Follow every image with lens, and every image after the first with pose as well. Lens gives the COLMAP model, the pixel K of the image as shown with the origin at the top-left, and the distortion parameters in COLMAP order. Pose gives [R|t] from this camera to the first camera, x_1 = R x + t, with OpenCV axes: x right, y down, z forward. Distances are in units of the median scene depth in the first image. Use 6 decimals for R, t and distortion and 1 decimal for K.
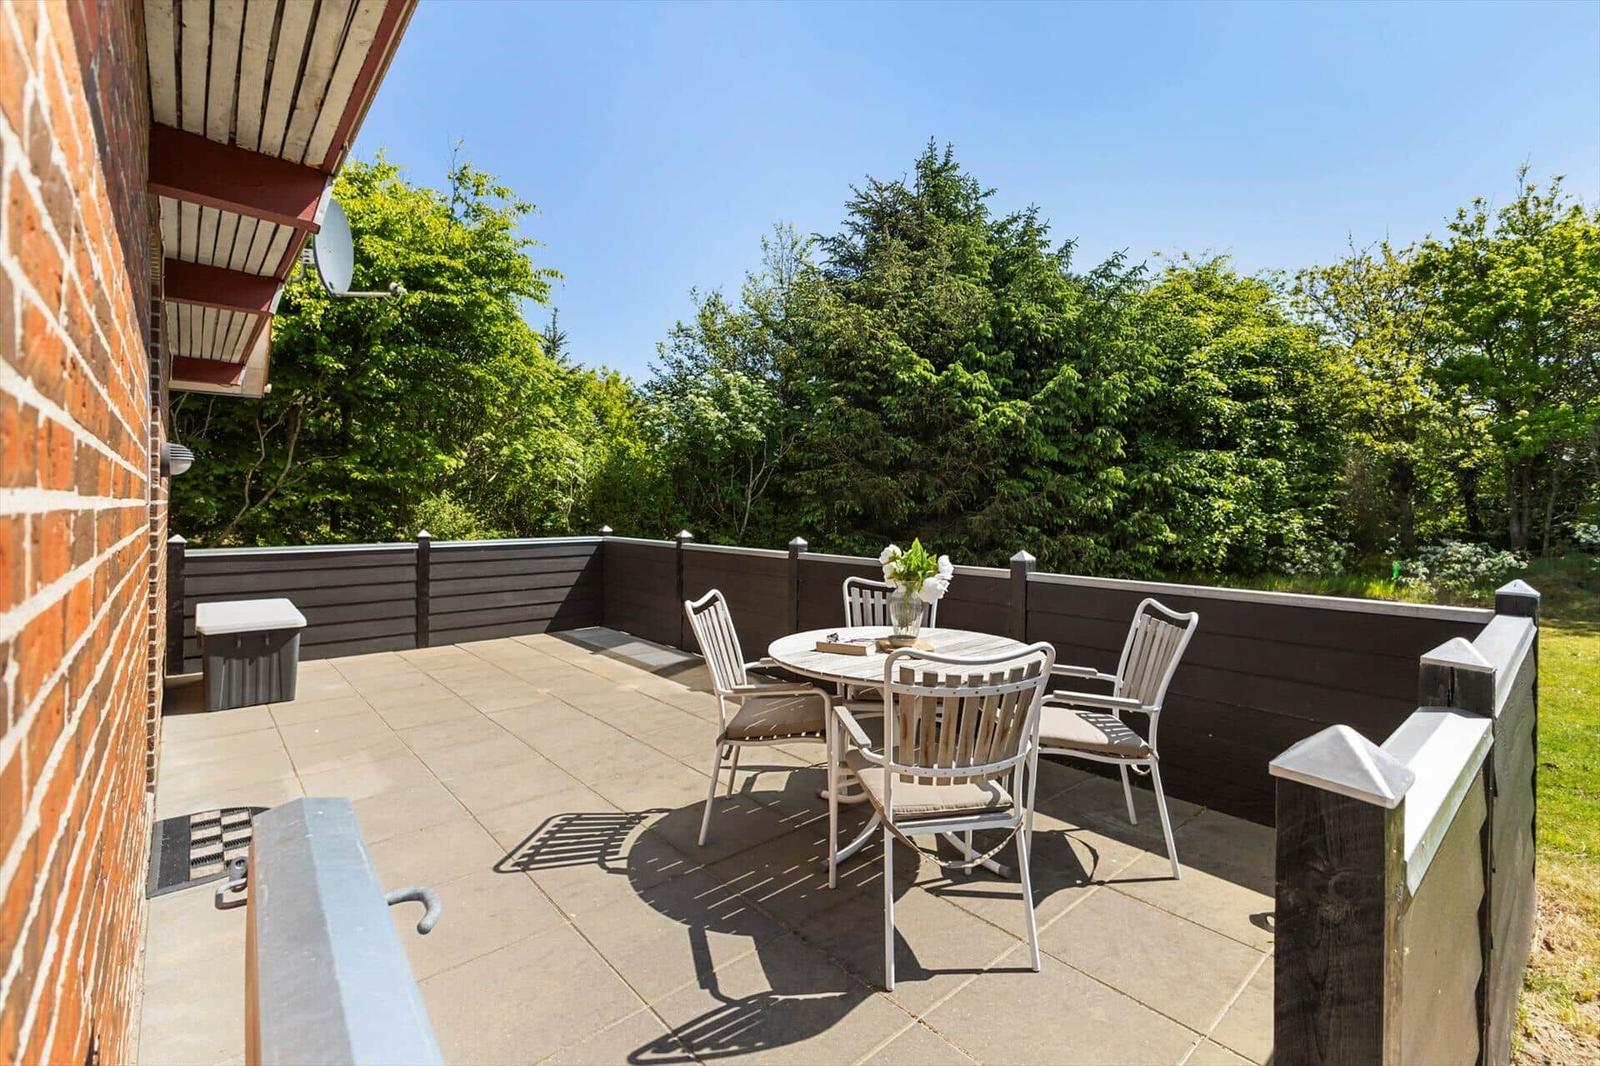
lens RADIAL K [[744.8, 0, 800.0], [0, 744.8, 533.0], [0, 0, 1]] dist [-0.000130, -0.000112]
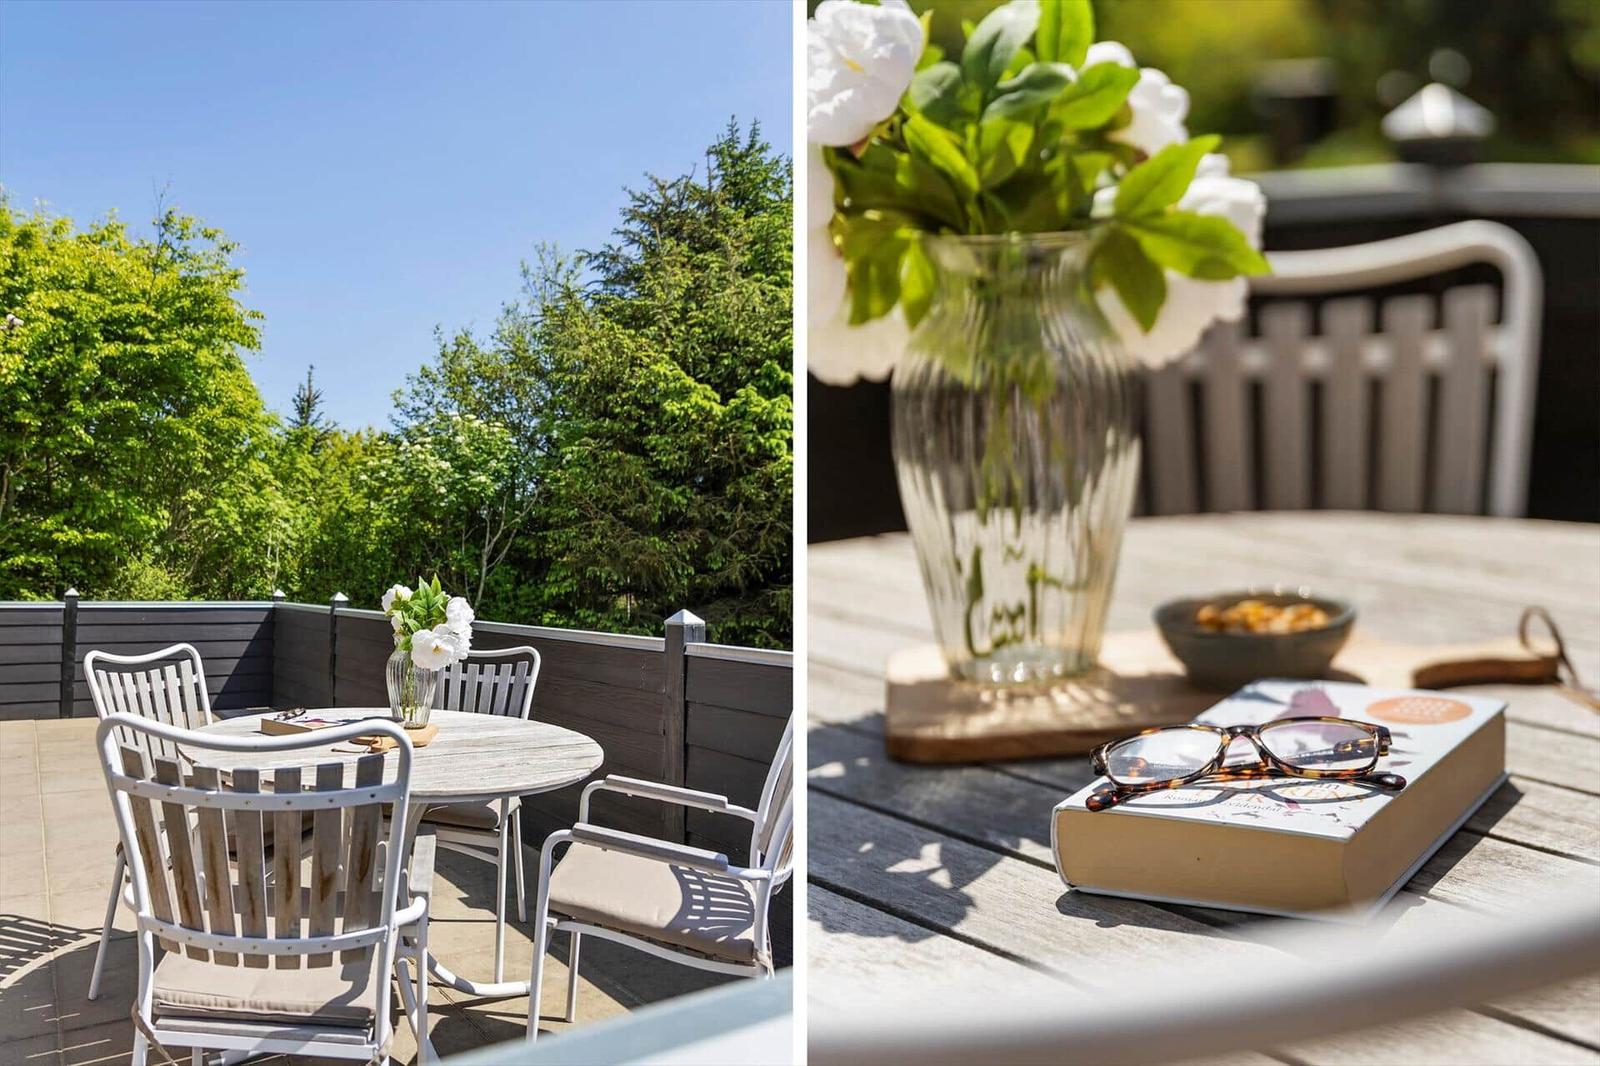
lens RADIAL K [[681.9, 0, 799.3], [0, 681.9, 630.1], [0, 0, 1]] dist [-0.001956, 0.000022]
pose [[0.953671, 0.002427, -0.300840, 0.485624], [-0.023861, 0.997428, -0.067594, 0.067046], [0.299902, 0.071641, 0.951276, 0.382966]]
